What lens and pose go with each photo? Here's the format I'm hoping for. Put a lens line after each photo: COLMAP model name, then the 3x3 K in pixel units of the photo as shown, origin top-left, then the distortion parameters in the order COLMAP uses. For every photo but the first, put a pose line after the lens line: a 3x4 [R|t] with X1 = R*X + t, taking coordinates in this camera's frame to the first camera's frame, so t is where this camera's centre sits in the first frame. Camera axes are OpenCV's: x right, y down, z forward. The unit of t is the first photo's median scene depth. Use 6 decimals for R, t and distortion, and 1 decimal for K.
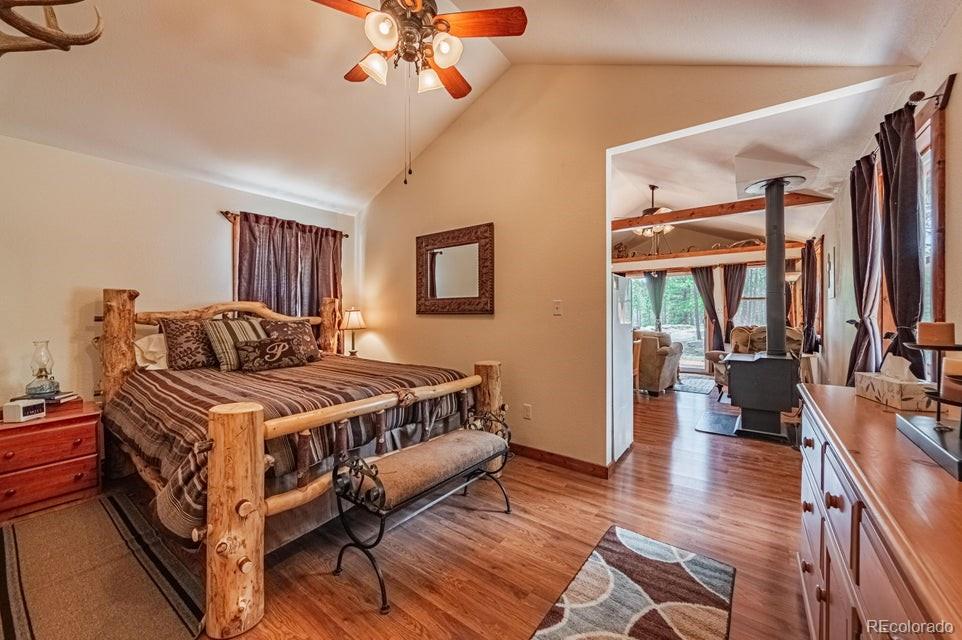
lens RADIAL K [[365.3, 0, 481.0], [0, 365.3, 320.0], [0, 0, 1]] dist [-0.000379, -0.000017]
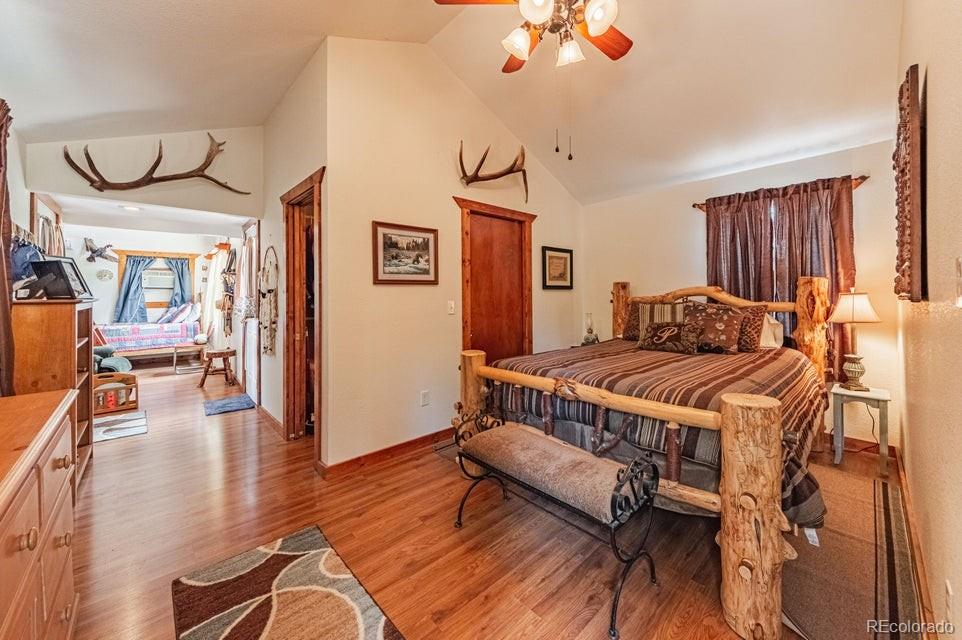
lens RADIAL K [[332.2, 0, 482.9], [0, 332.2, 299.7], [0, 0, 1]] dist [0.000308, 0.000037]
pose [[-0.126126, 0.009030, -0.991973, 0.384416], [-0.013405, 0.999852, 0.010806, -0.015378], [0.991924, 0.014660, -0.125986, 0.514269]]
